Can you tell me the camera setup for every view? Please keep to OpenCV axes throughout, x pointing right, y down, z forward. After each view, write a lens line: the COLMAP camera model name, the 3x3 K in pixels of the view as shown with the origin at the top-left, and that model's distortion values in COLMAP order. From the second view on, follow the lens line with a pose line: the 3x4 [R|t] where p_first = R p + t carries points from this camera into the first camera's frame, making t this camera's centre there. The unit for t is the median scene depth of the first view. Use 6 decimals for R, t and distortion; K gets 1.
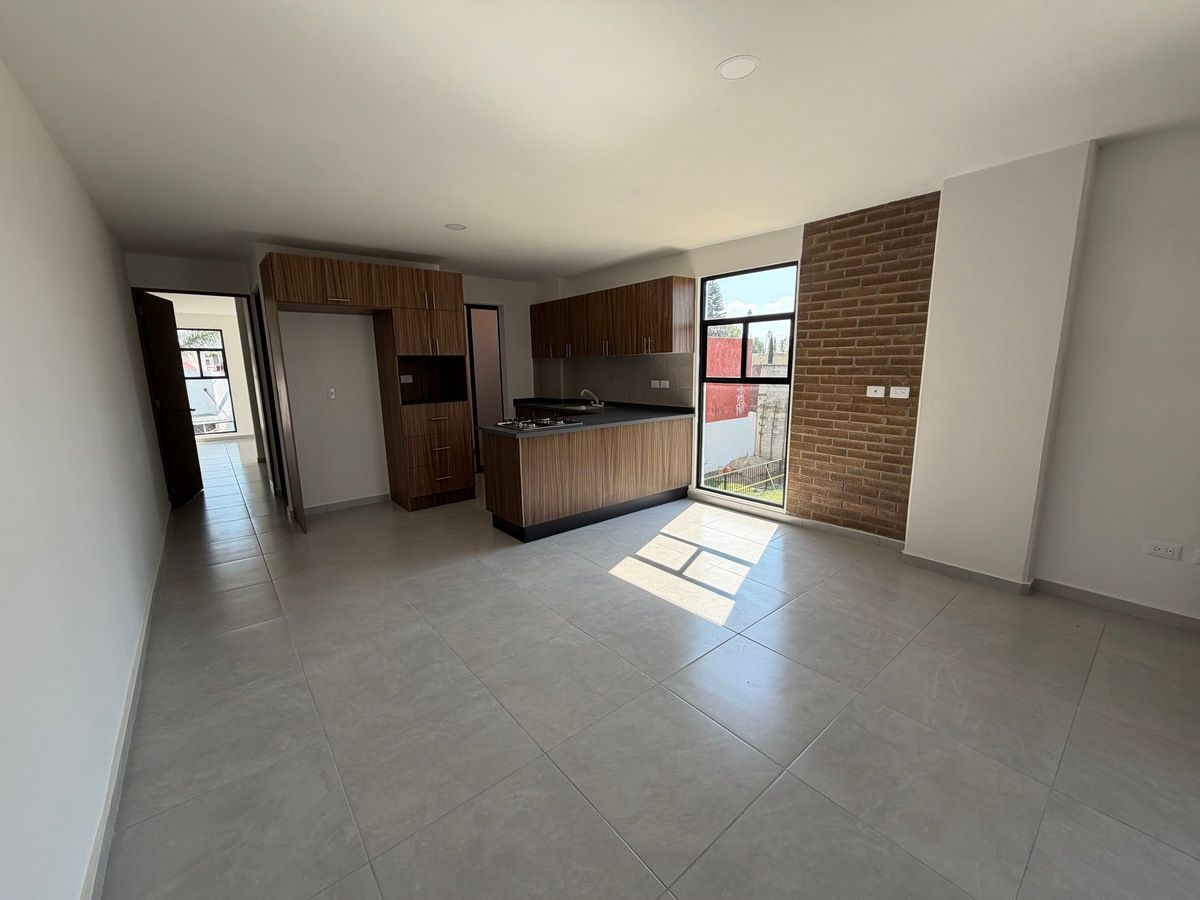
lens RADIAL K [[479.4, 0, 600.0], [0, 479.4, 450.0], [0, 0, 1]] dist [-0.000161, -0.000053]
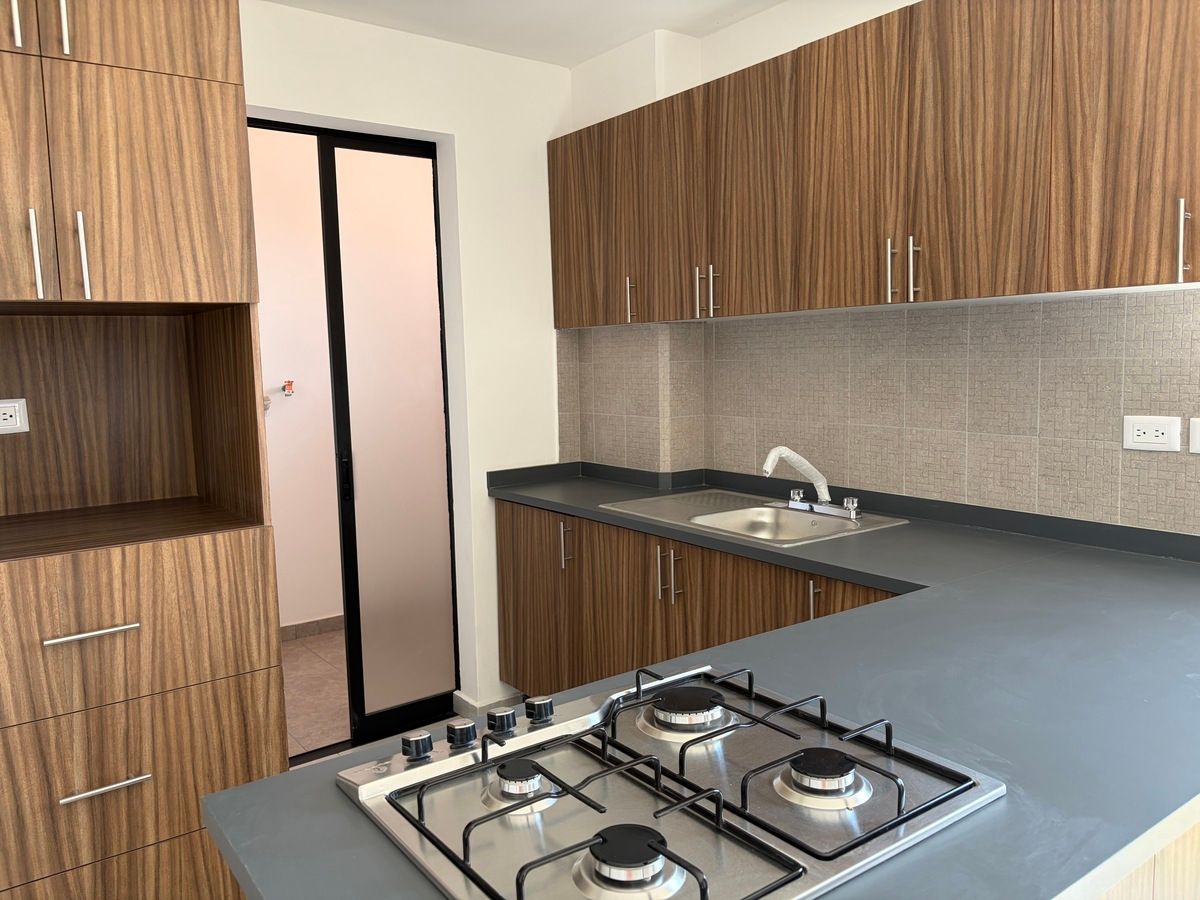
lens RADIAL K [[910.8, 0, 600.0], [0, 910.8, 450.0], [0, 0, 1]] dist [-0.002277, -0.001376]
pose [[0.998361, -0.004449, -0.057052, -0.116590], [0.000317, 0.997388, -0.072236, -0.111509], [0.057224, 0.072100, 0.995754, 0.653128]]
